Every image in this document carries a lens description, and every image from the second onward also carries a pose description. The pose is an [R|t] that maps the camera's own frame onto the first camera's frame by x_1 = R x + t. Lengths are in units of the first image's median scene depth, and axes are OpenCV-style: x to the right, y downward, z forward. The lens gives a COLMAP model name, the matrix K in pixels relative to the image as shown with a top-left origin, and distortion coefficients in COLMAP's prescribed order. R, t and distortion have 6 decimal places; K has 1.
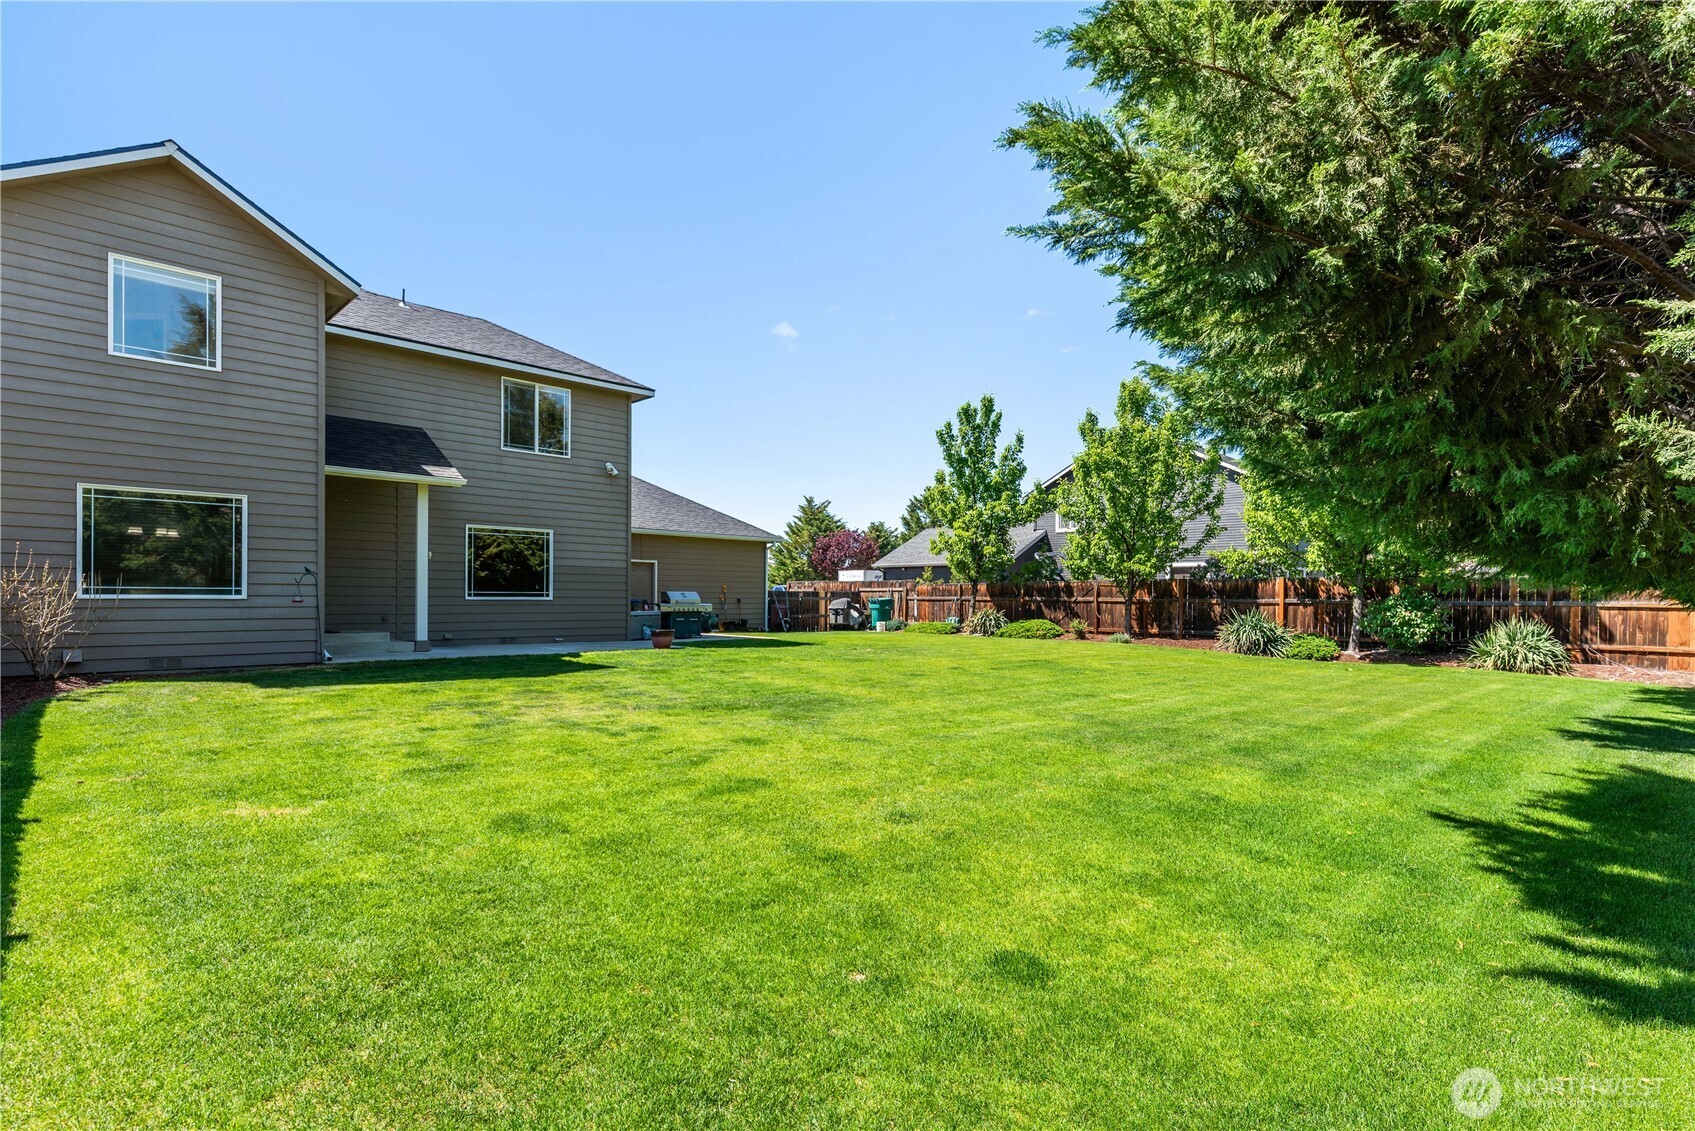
lens RADIAL K [[830.7, 0, 840.6], [0, 830.7, 598.7], [0, 0, 1]] dist [0.004136, 0.000257]
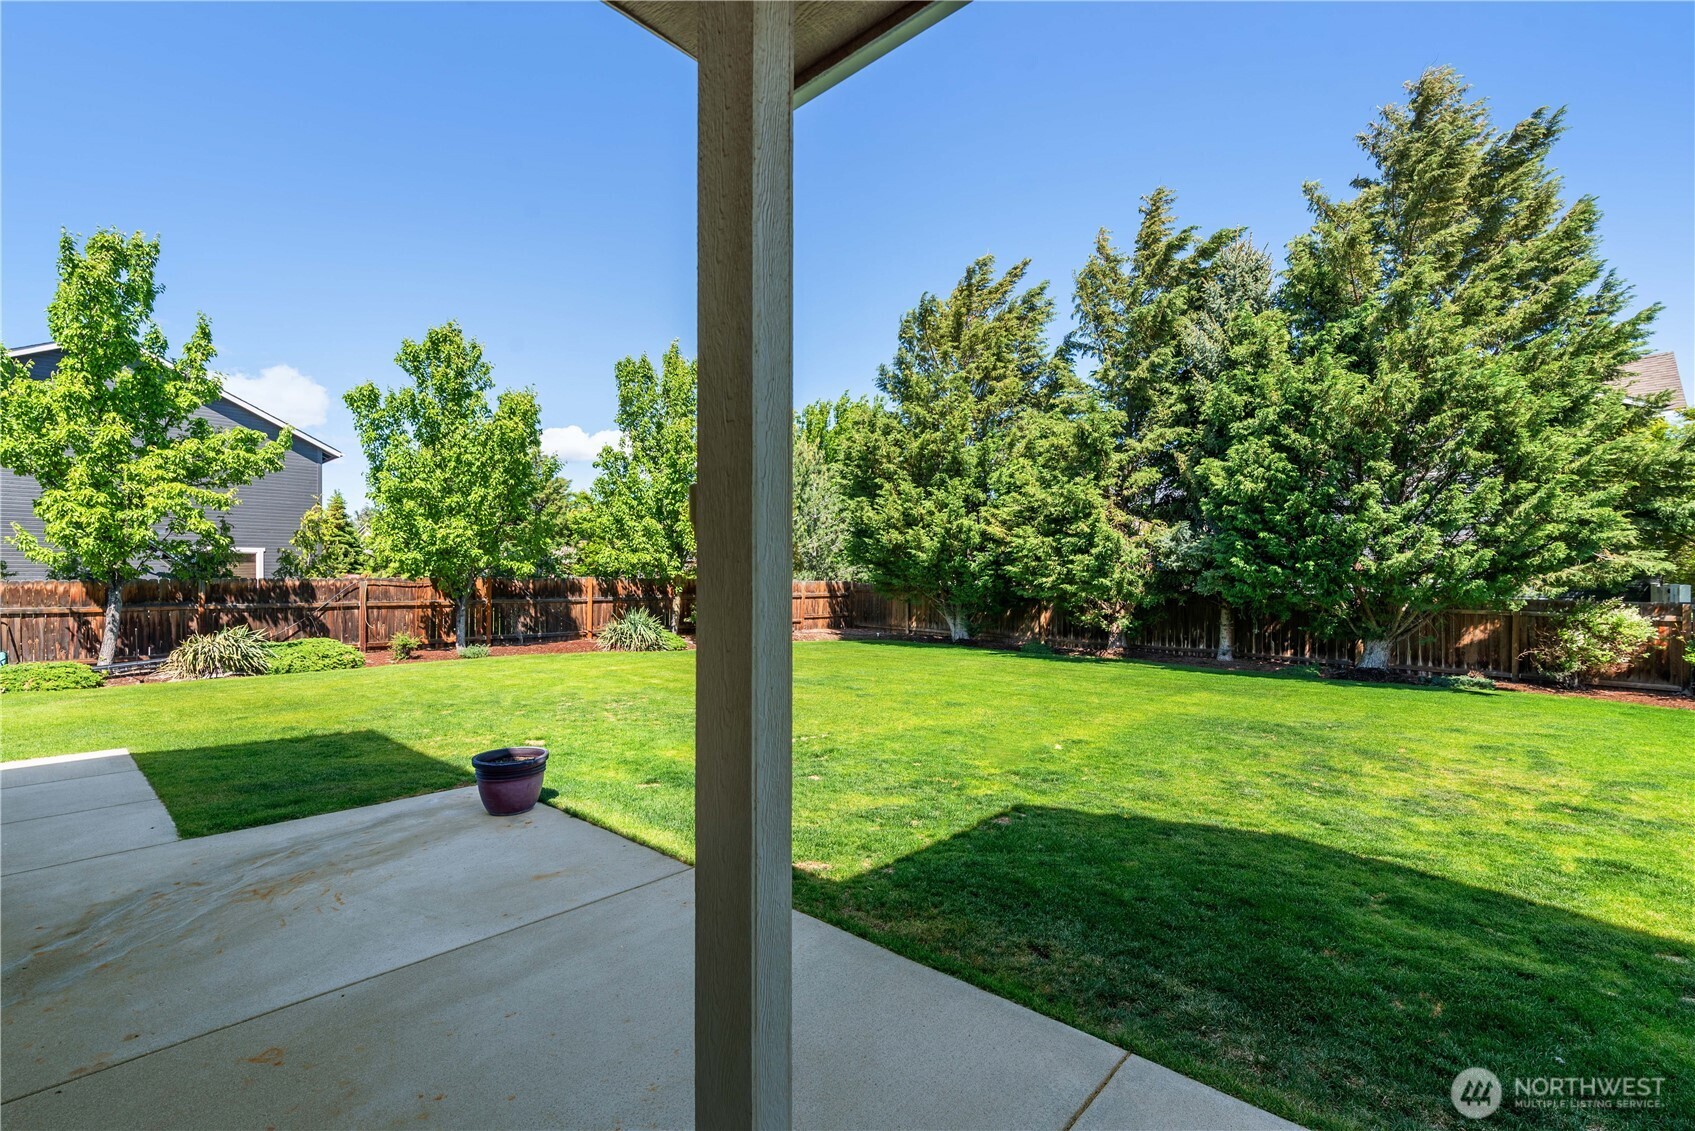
lens RADIAL K [[729.8, 0, 855.5], [0, 729.8, 571.7], [0, 0, 1]] dist [-0.001049, -0.000571]
pose [[-0.080168, -0.002432, 0.996778, -0.398644], [-0.002804, 0.999994, 0.002215, -0.032254], [-0.996777, -0.002618, -0.080174, 0.672263]]
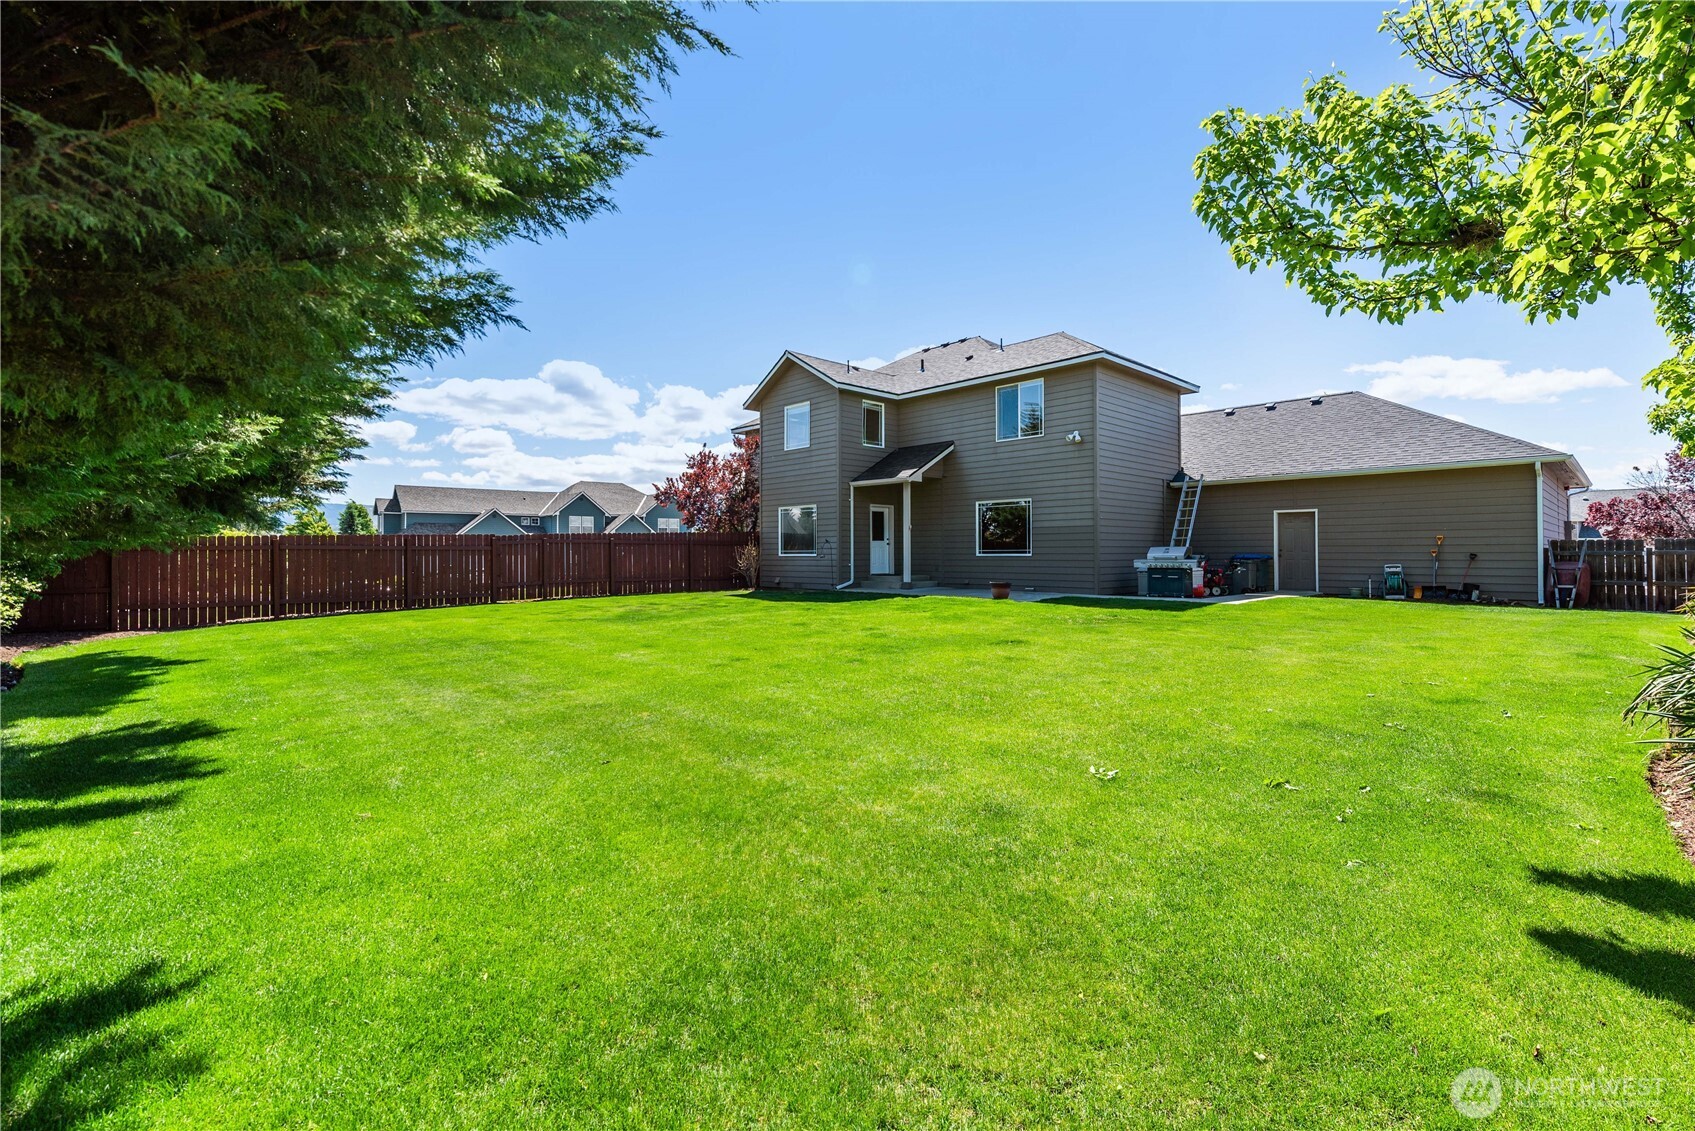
lens RADIAL K [[729.8, 0, 863.3], [0, 729.8, 559.0], [0, 0, 1]] dist [-0.001049, -0.000571]
pose [[0.033880, -0.005895, -0.999409, 0.577739], [0.004302, 0.999974, -0.005753, 0.008625], [0.999417, -0.004105, 0.033904, 0.586666]]
